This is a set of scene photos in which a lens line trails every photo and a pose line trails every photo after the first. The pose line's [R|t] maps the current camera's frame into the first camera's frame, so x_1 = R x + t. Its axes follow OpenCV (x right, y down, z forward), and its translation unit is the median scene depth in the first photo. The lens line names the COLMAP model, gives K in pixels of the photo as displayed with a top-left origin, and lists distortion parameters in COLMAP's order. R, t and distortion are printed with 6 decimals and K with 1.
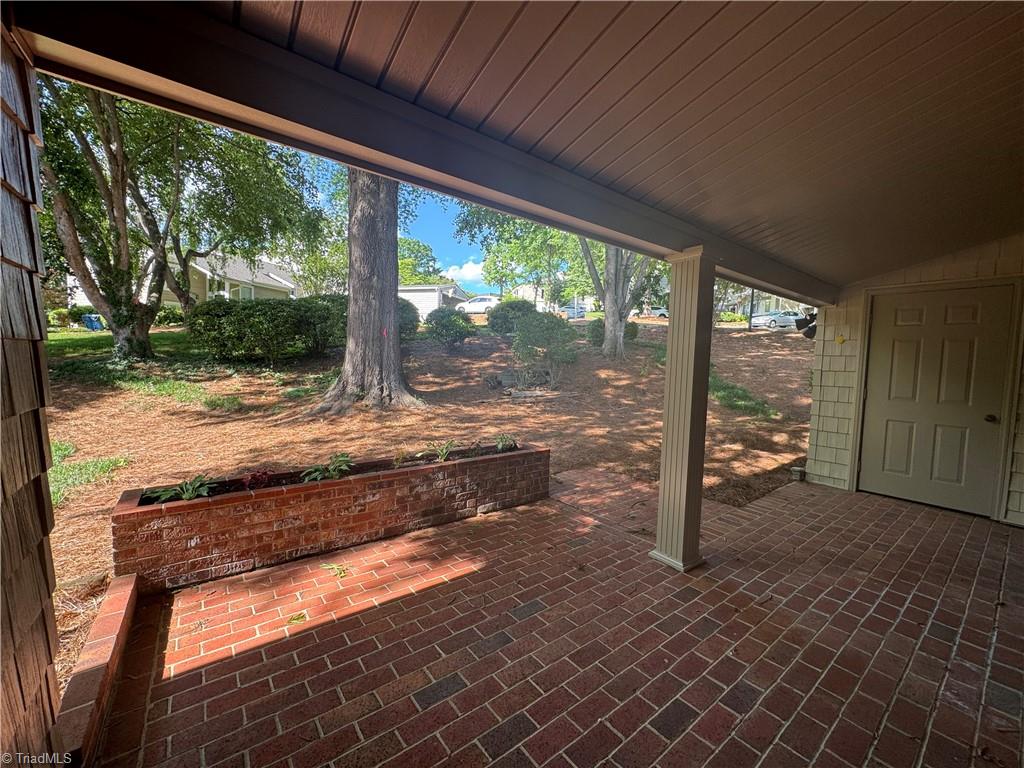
lens RADIAL K [[405.1, 0, 514.4], [0, 405.1, 380.8], [0, 0, 1]] dist [-0.002160, 0.000194]
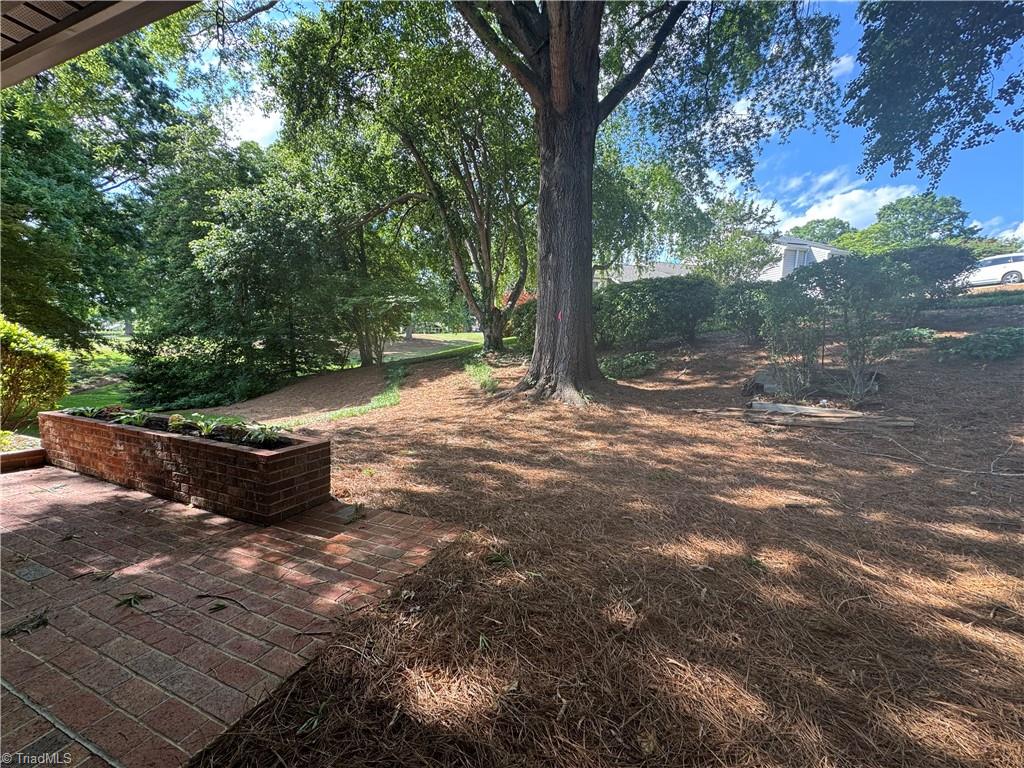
lens RADIAL K [[405.1, 0, 512.9], [0, 405.1, 383.5], [0, 0, 1]] dist [-0.002160, 0.000194]
pose [[0.505680, 0.067407, -0.860084, 0.409777], [-0.064523, 0.997106, 0.040209, -0.001333], [0.860305, 0.035163, 0.508566, 0.481463]]
